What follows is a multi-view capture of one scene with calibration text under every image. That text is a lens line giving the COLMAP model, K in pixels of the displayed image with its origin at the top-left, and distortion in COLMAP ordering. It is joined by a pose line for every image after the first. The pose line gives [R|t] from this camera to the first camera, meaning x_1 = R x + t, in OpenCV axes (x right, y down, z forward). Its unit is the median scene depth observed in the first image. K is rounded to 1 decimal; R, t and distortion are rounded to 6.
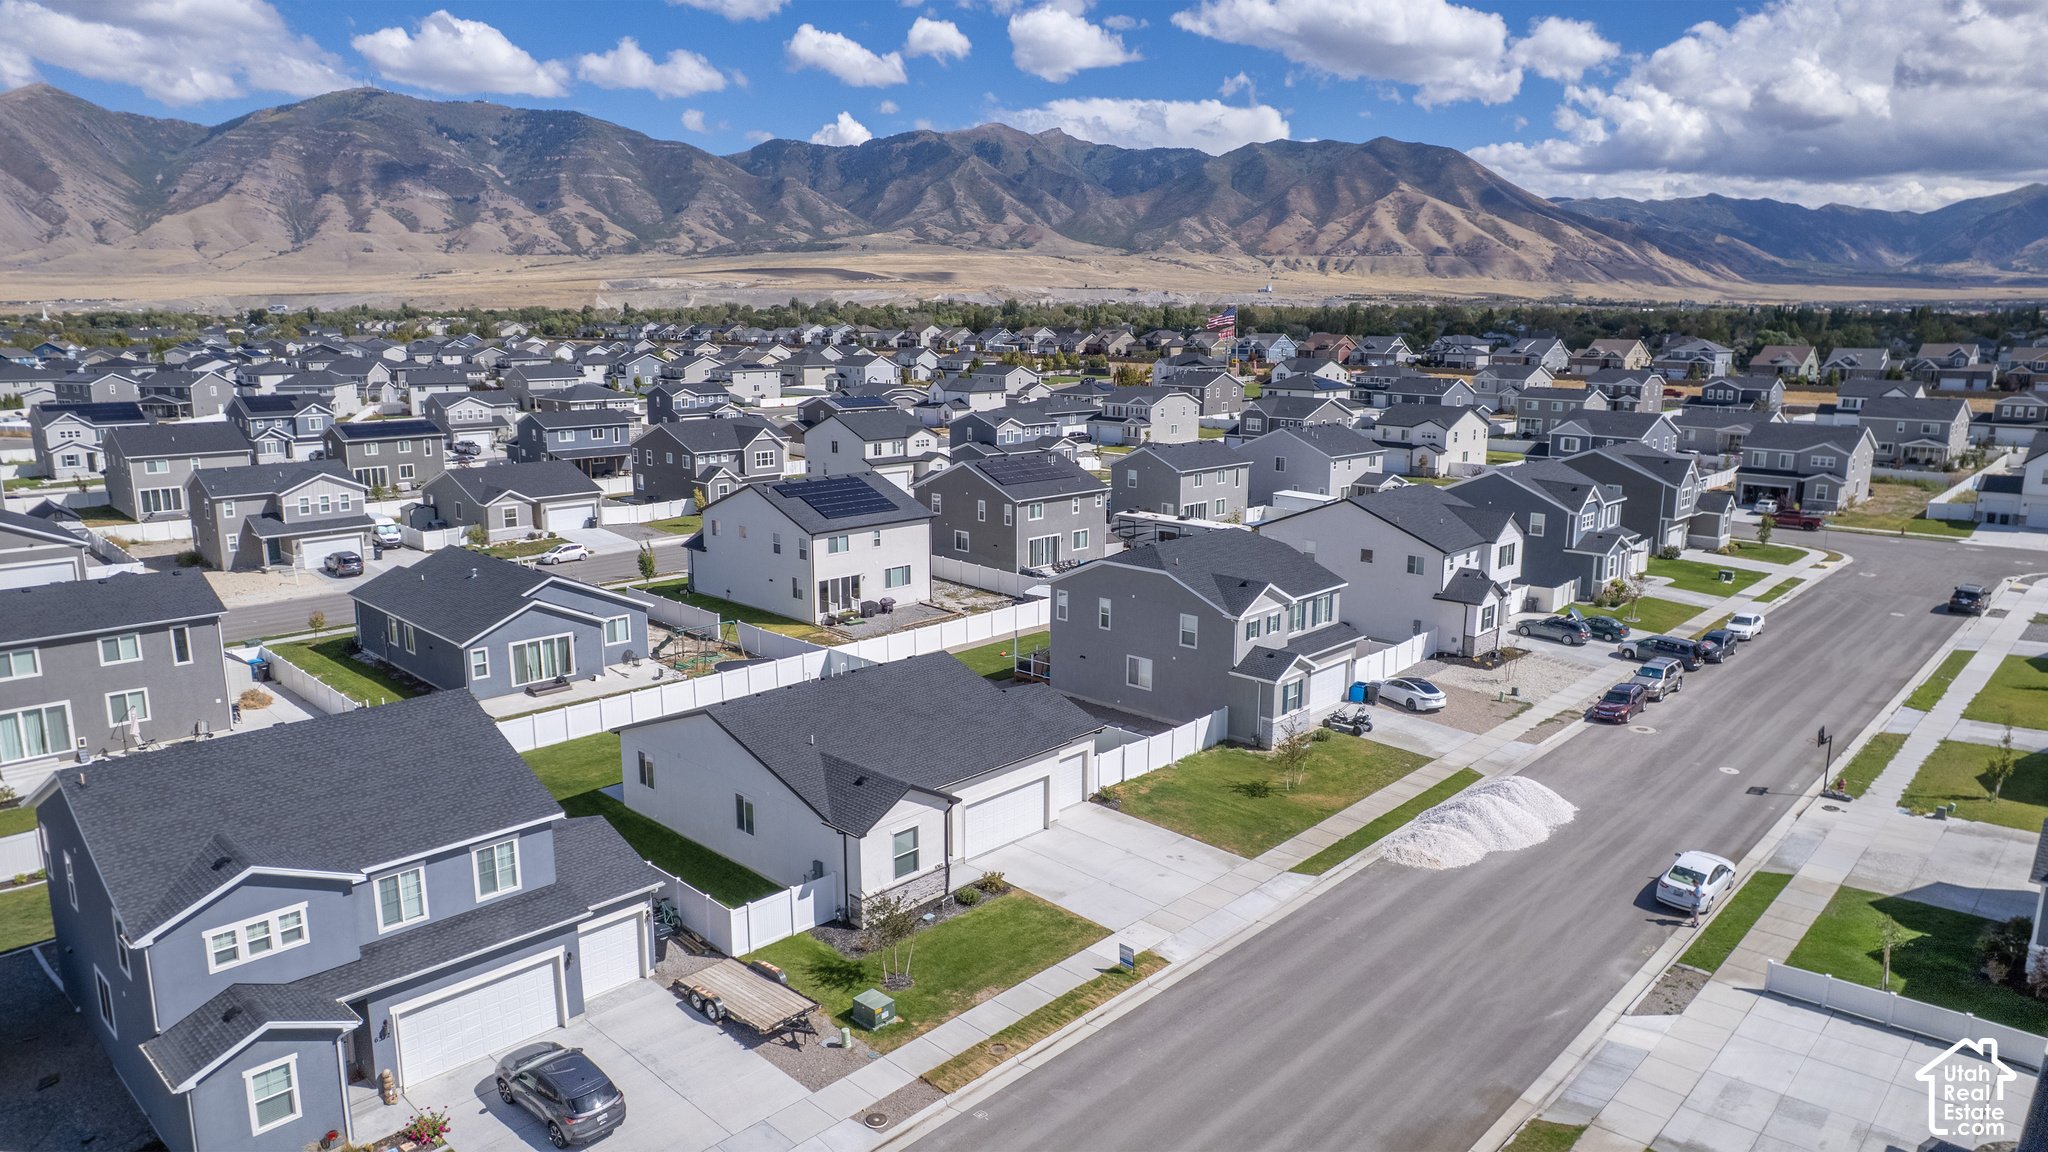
lens RADIAL K [[1311.4, 0, 1019.2], [0, 1311.4, 575.8], [0, 0, 1]] dist [-0.076368, 0.066757]
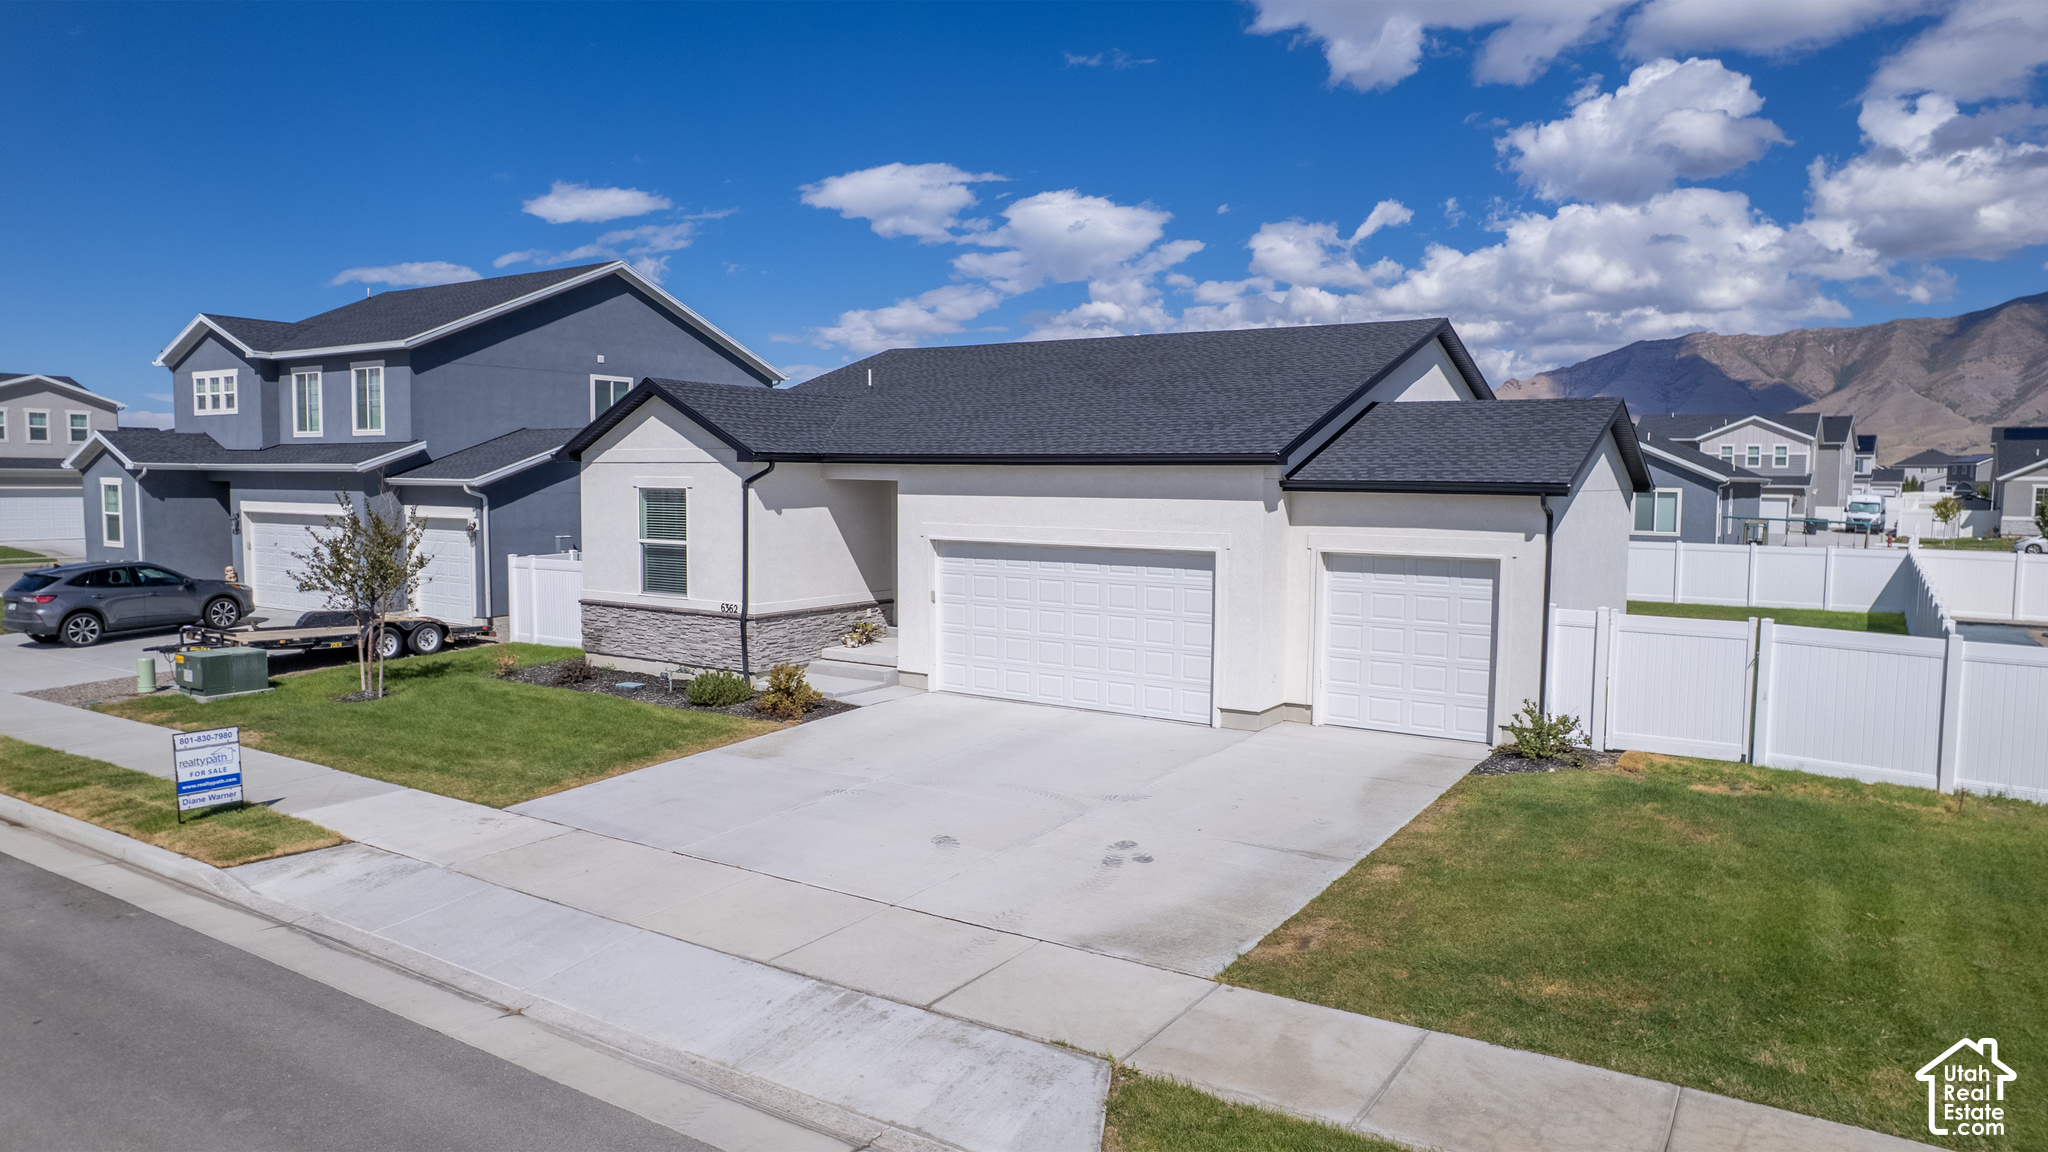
lens RADIAL K [[1313.1, 0, 1029.7], [0, 1313.1, 581.9], [0, 0, 1]] dist [-0.088300, 0.082484]
pose [[0.175111, 0.078608, -0.981406, 0.294263], [-0.201226, 0.978623, 0.042480, 0.136536], [0.963766, 0.190046, 0.187185, 0.788687]]
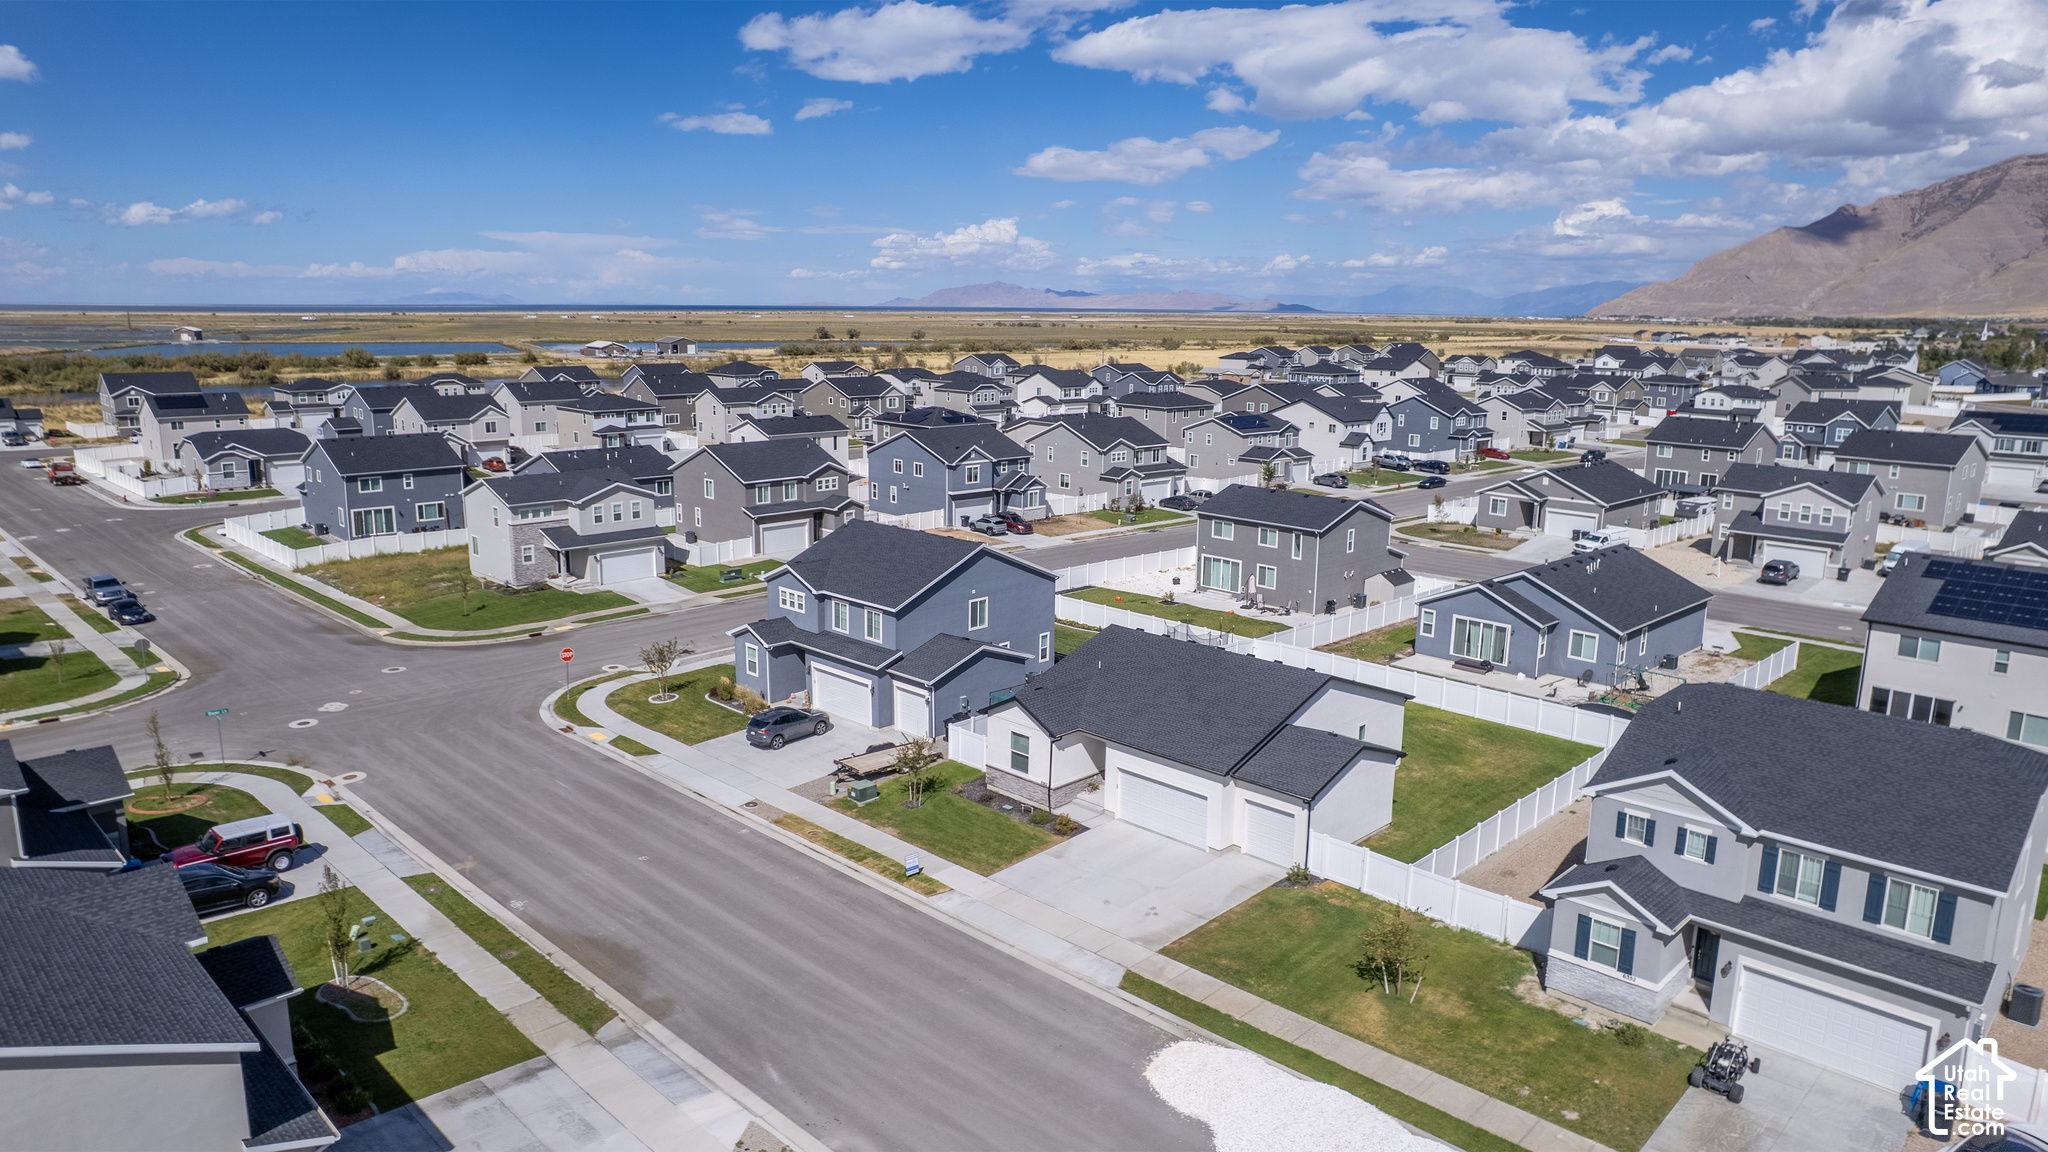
lens RADIAL K [[1313.1, 0, 1029.7], [0, 1313.1, 581.9], [0, 0, 1]] dist [-0.088300, 0.082484]
pose [[-0.021609, 0.204851, -0.978555, 0.829398], [-0.208044, 0.956435, 0.204814, -0.150896], [0.977881, 0.208009, 0.021950, 0.718353]]
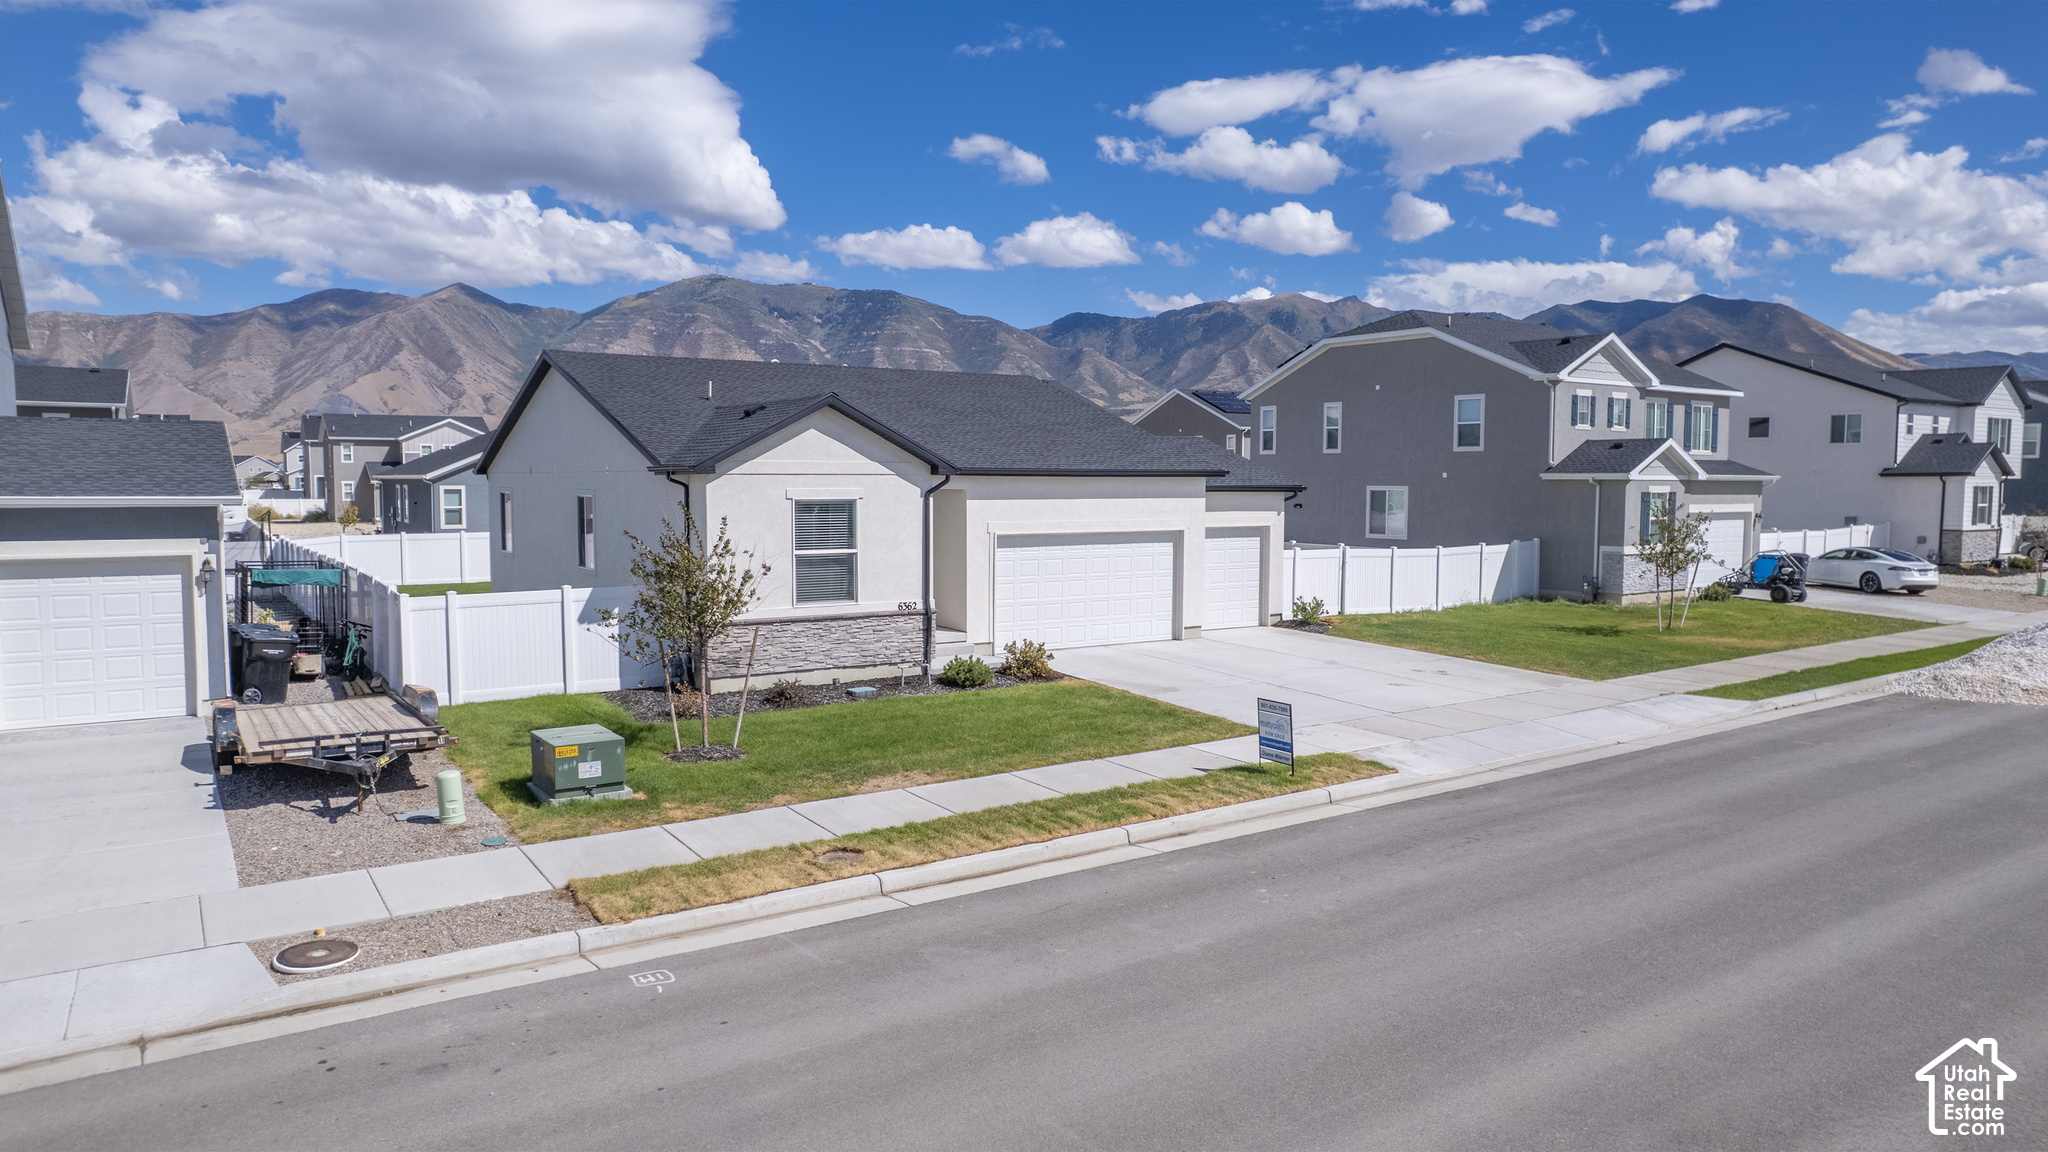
lens RADIAL K [[1311.4, 0, 1019.2], [0, 1311.4, 575.8], [0, 0, 1]] dist [-0.076368, 0.066757]
pose [[0.975876, 0.016812, -0.217679, 0.064408], [-0.043648, 0.991926, -0.119070, 0.207463], [0.213920, 0.125699, 0.968730, 0.422277]]
